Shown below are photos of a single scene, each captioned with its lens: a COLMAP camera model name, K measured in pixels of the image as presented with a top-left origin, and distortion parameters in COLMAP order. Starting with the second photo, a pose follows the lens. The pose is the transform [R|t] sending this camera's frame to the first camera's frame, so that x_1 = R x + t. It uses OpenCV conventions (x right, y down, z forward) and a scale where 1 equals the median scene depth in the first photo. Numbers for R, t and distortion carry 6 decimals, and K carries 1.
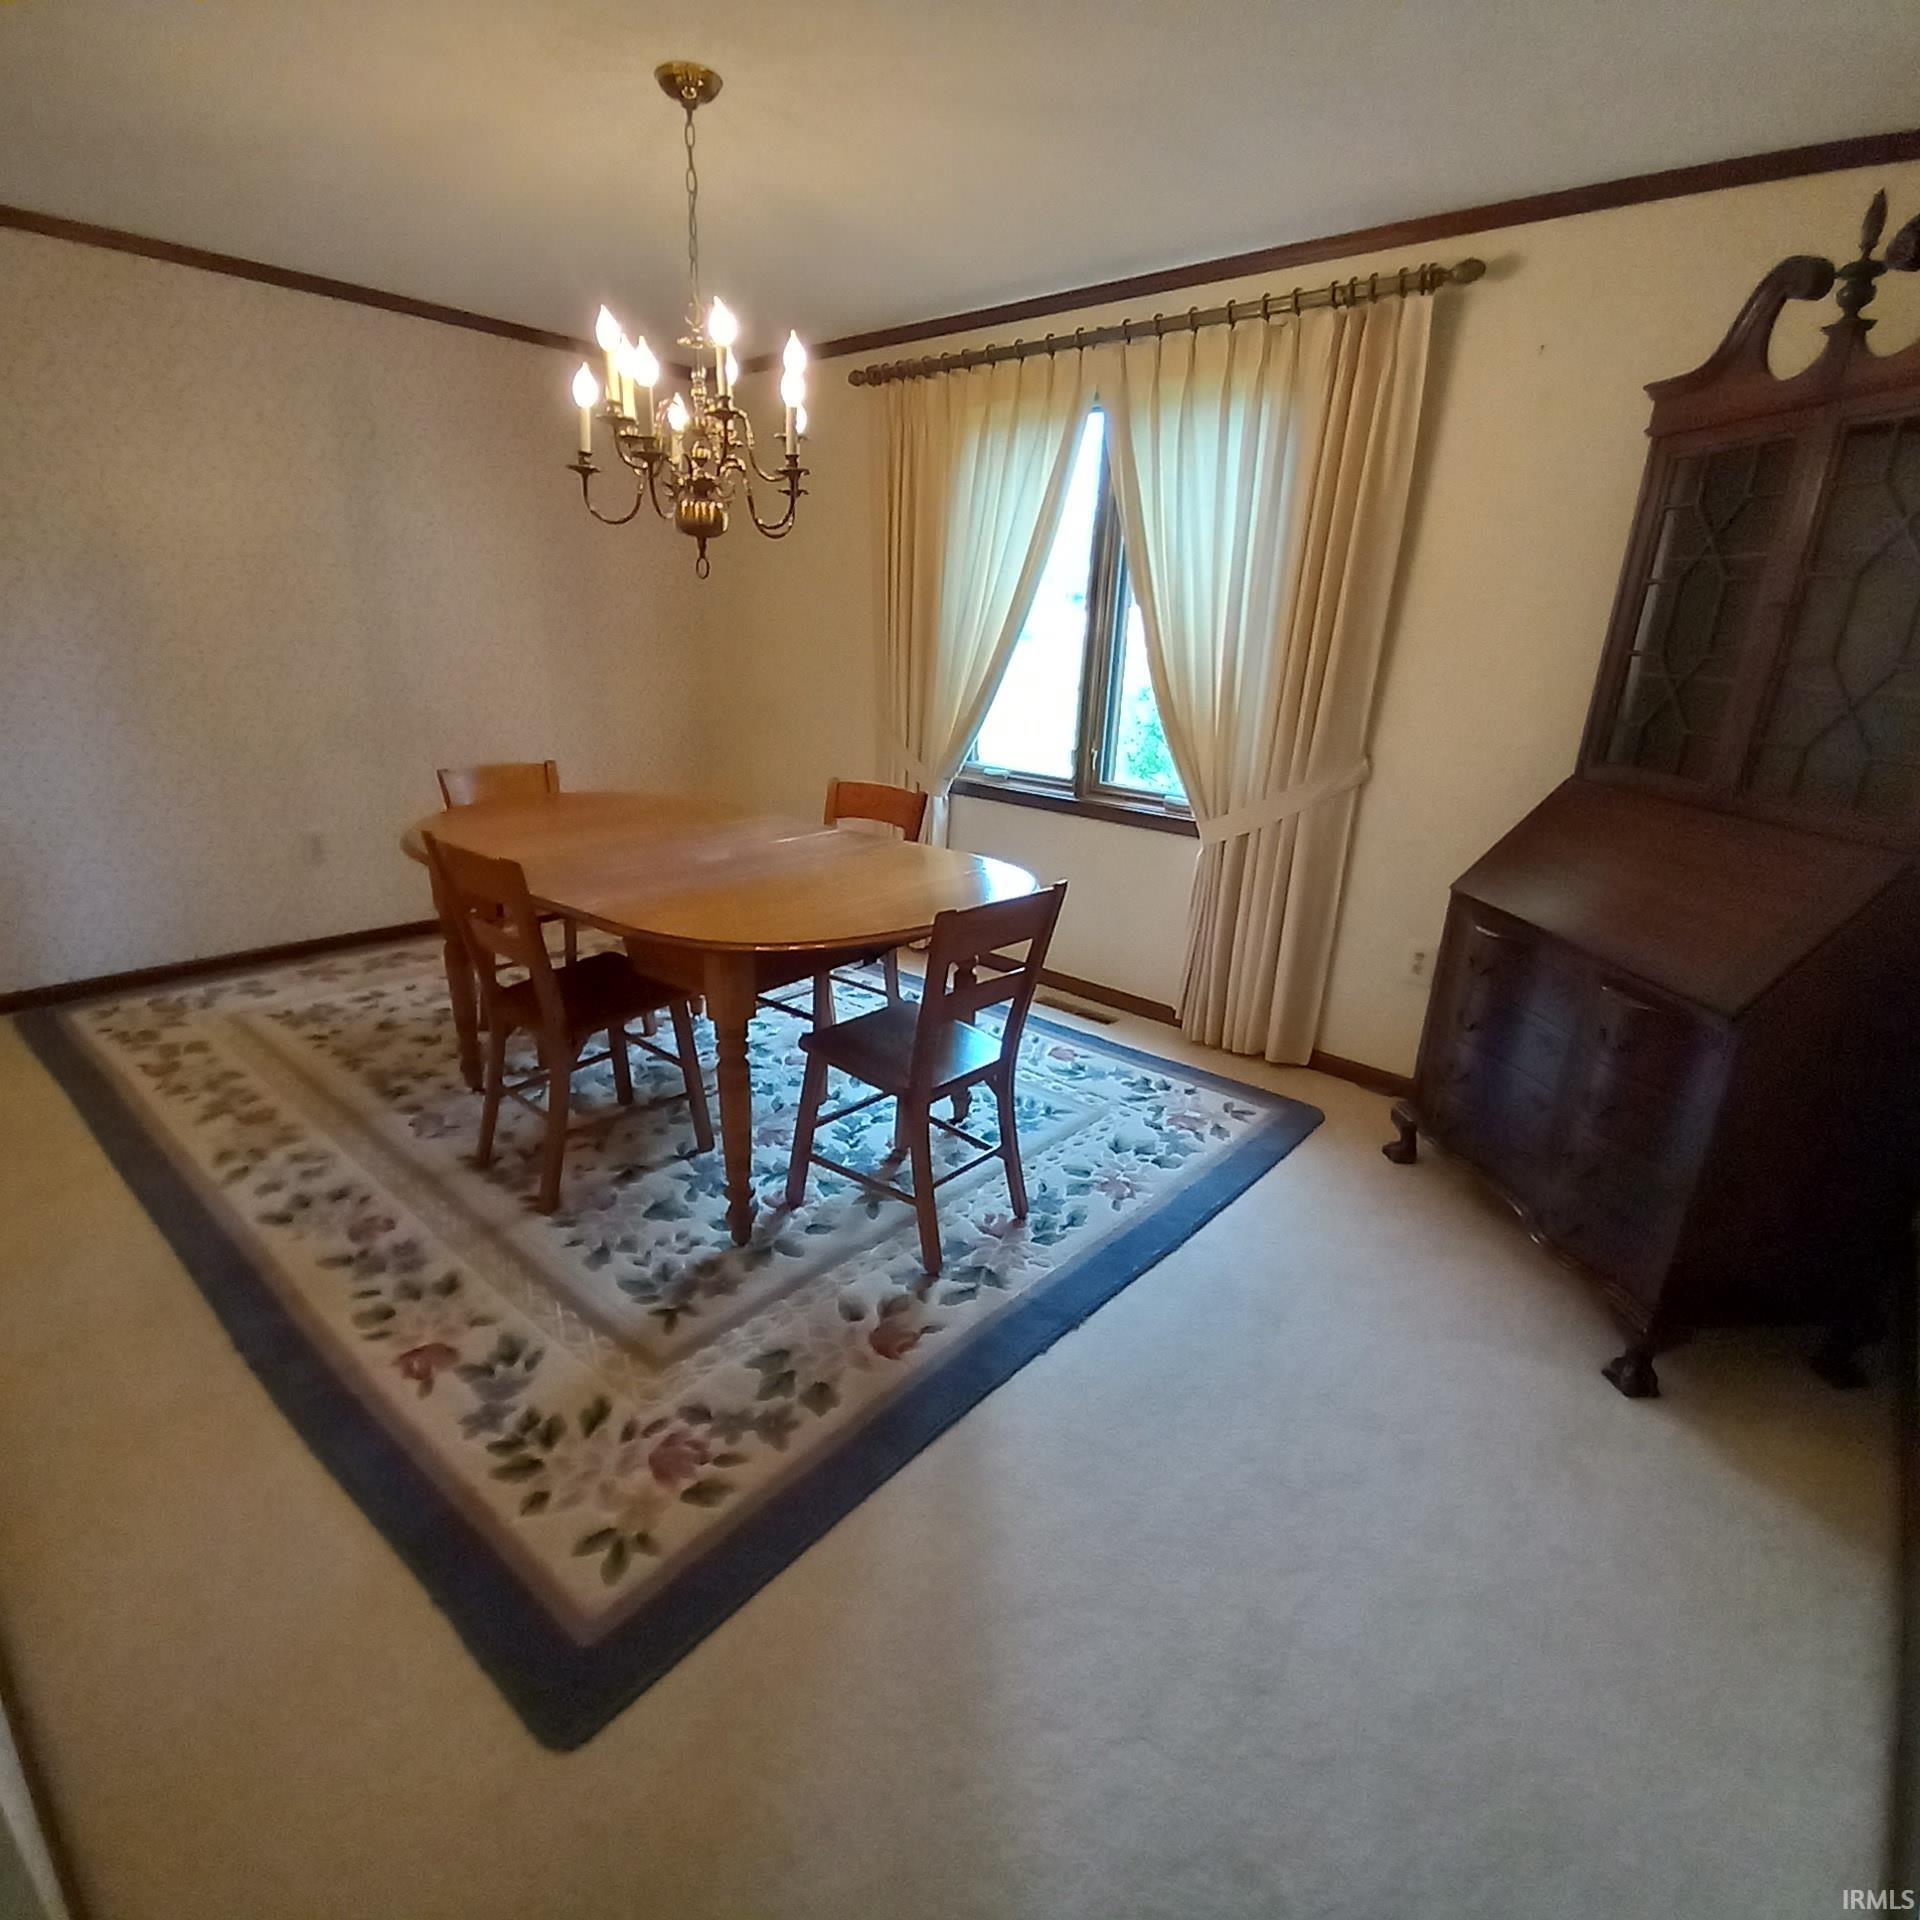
lens RADIAL K [[1021.5, 0, 951.9], [0, 1021.5, 933.3], [0, 0, 1]] dist [0.017266, -0.016229]
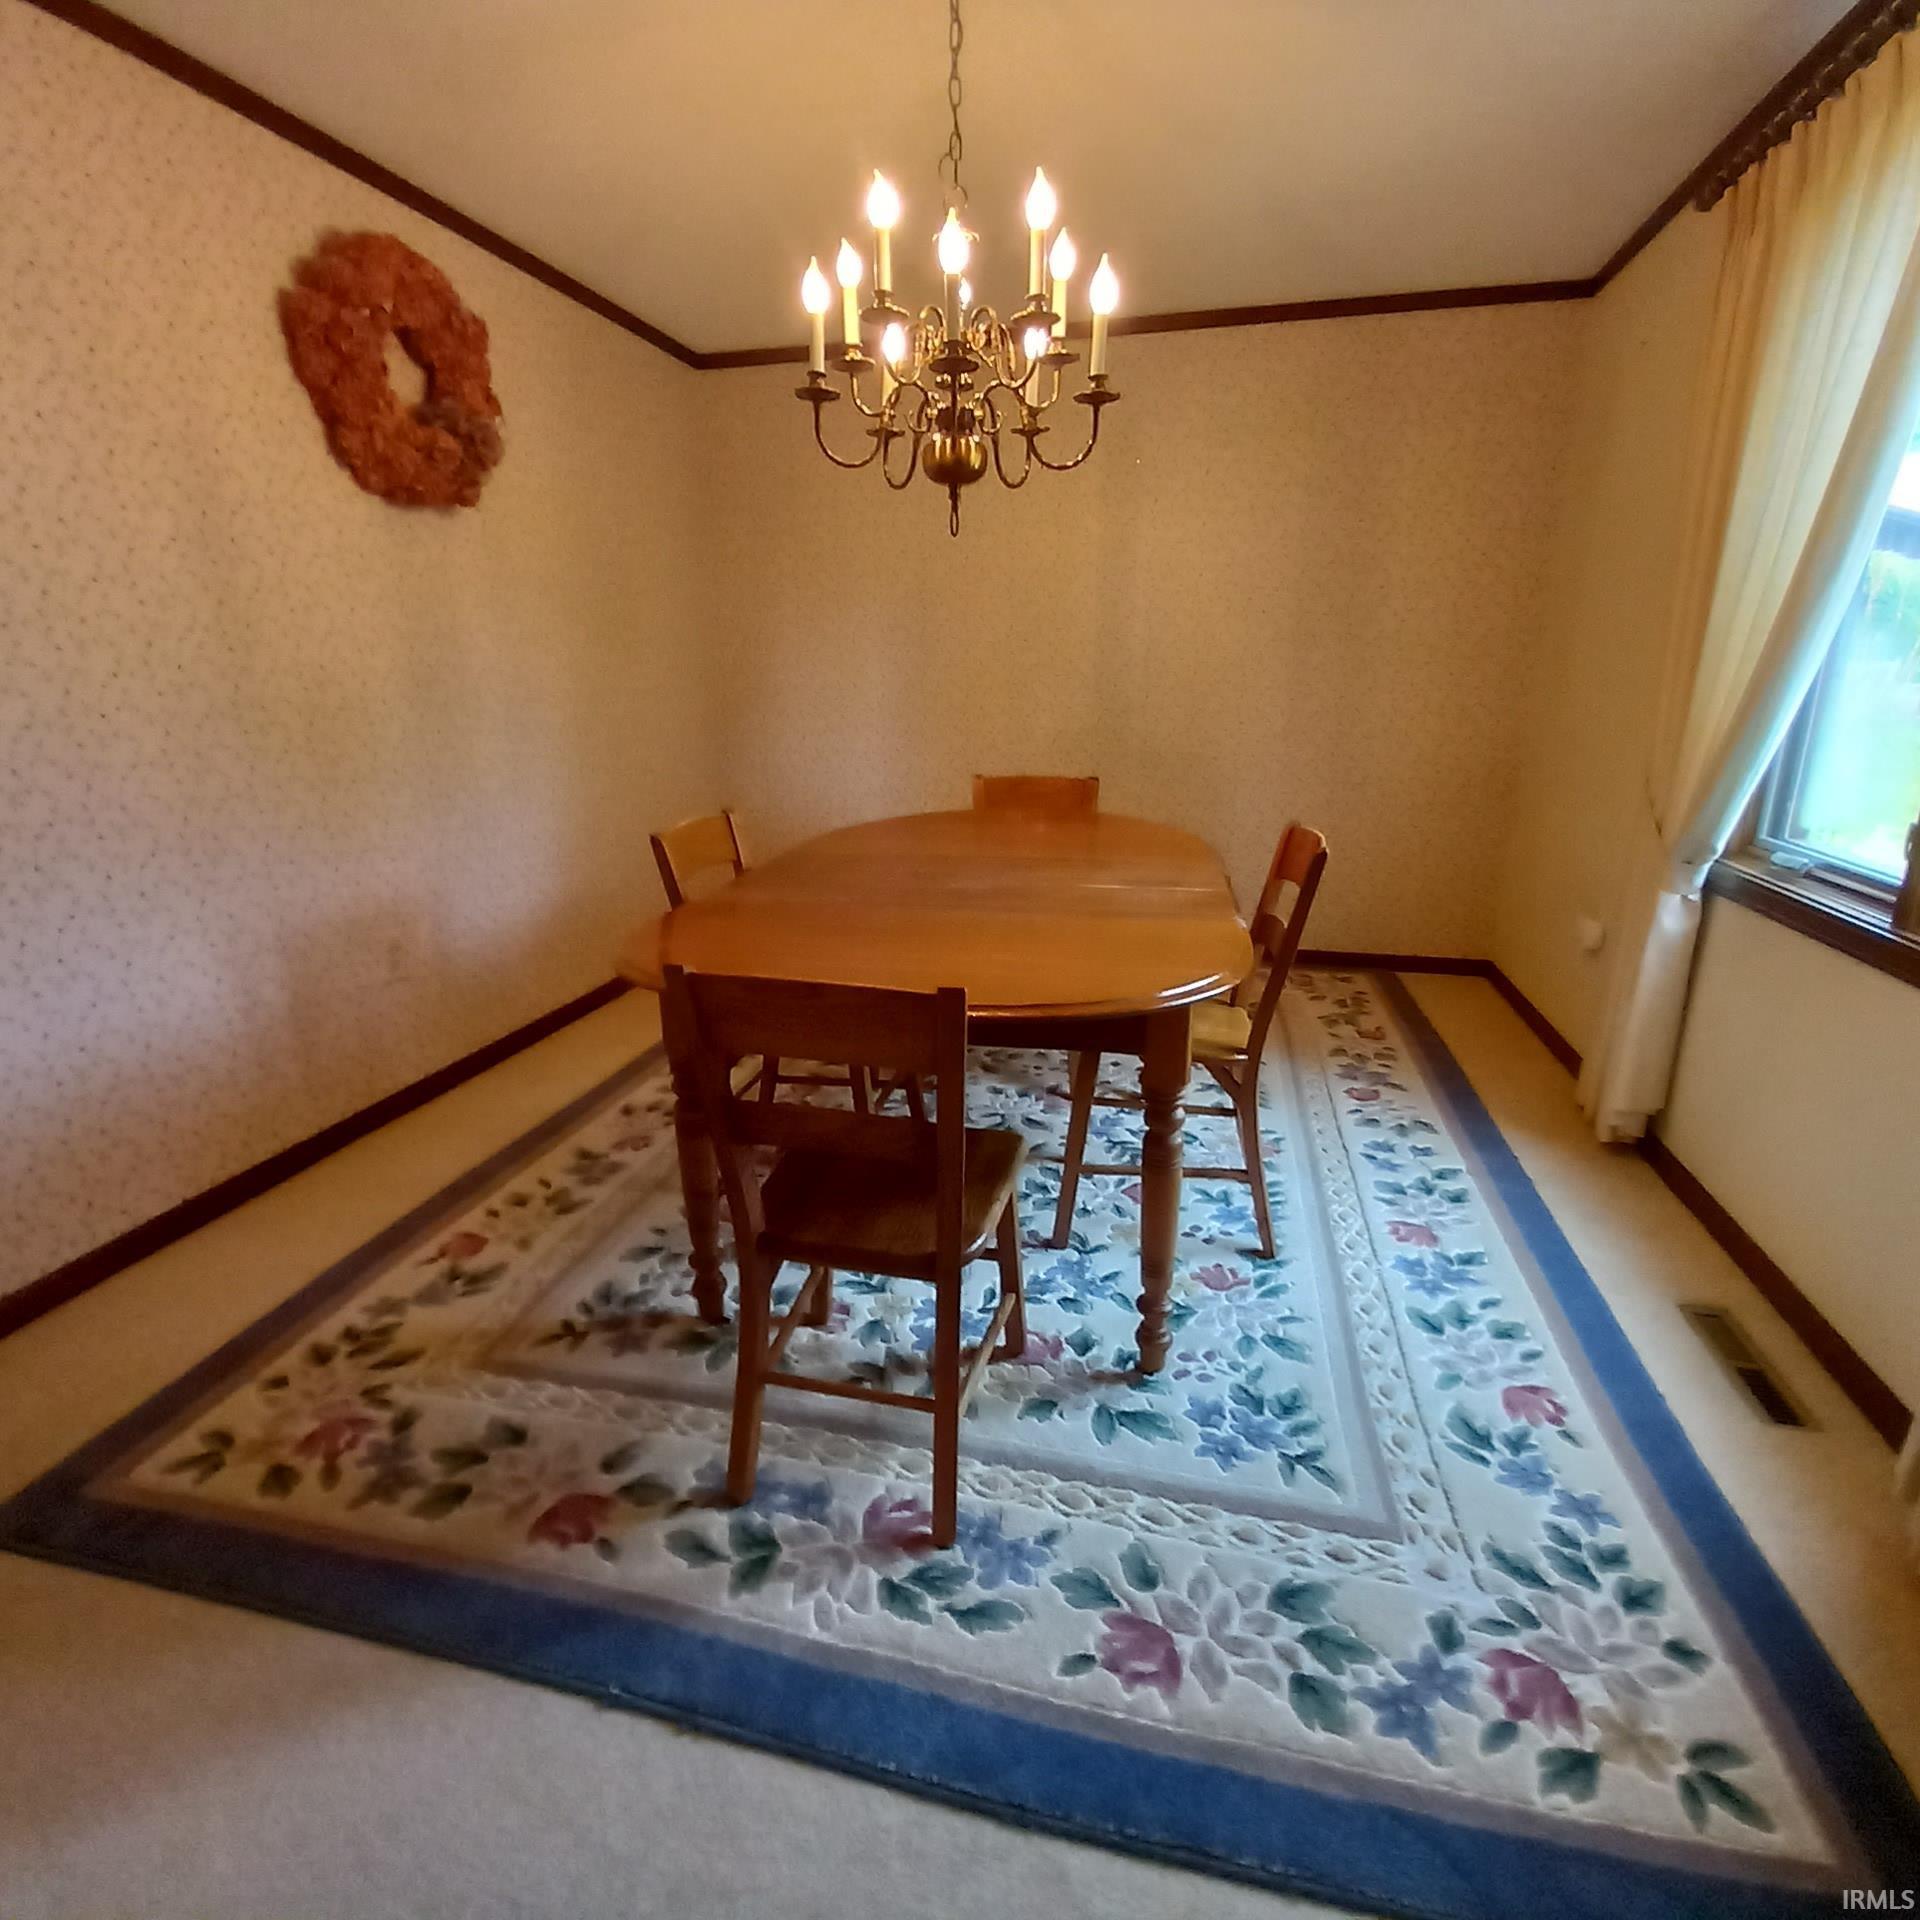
lens RADIAL K [[1021.5, 0, 951.9], [0, 1021.5, 933.3], [0, 0, 1]] dist [0.017266, -0.016229]
pose [[0.457964, 0.182276, -0.870083, 0.584186], [-0.234403, 0.968876, 0.079596, -0.121924], [0.857510, 0.167498, 0.486437, 0.747130]]
